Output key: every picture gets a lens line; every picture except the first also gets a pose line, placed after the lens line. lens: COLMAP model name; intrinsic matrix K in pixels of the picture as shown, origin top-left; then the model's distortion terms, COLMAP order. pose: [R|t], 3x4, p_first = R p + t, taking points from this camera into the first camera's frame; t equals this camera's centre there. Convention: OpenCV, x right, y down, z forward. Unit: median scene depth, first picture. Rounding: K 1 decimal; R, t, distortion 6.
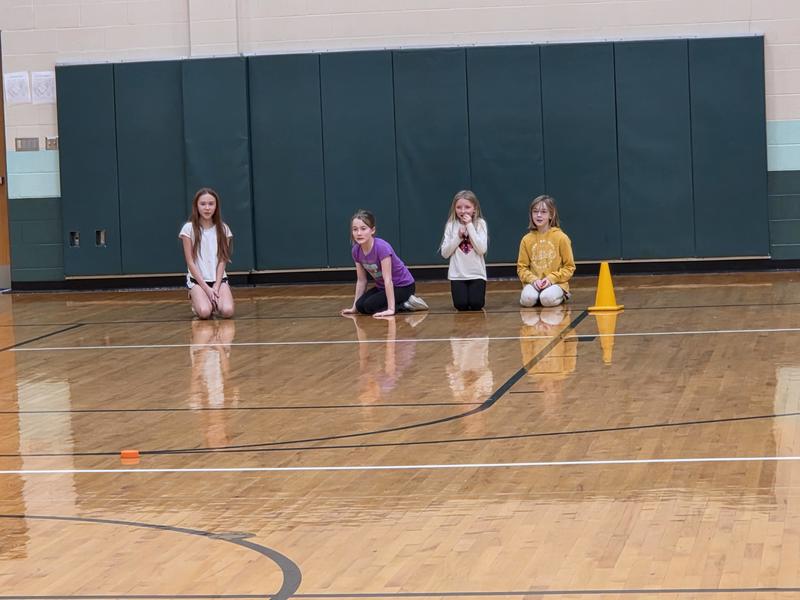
lens RADIAL K [[2991.1, 0, 400.0], [0, 2991.1, 300.0], [0, 0, 1]] dist [-0.429849, -2.016220]
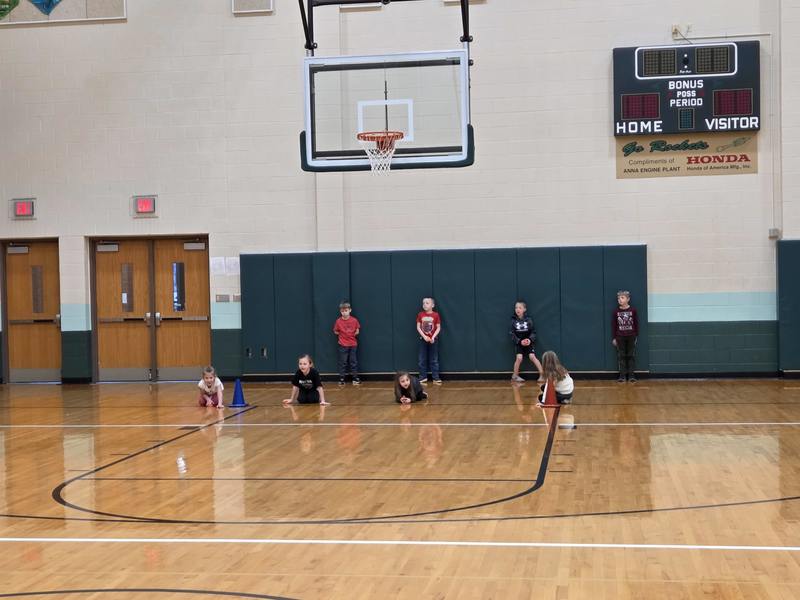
lens RADIAL K [[1367.3, 0, 400.0], [0, 1367.3, 300.0], [0, 0, 1]] dist [0.040945, 0.094452]
pose [[0.999694, 0.019523, 0.015171, -0.034097], [-0.018734, 0.998547, -0.050531, -0.013008], [-0.016135, 0.050231, 0.998607, 0.193424]]
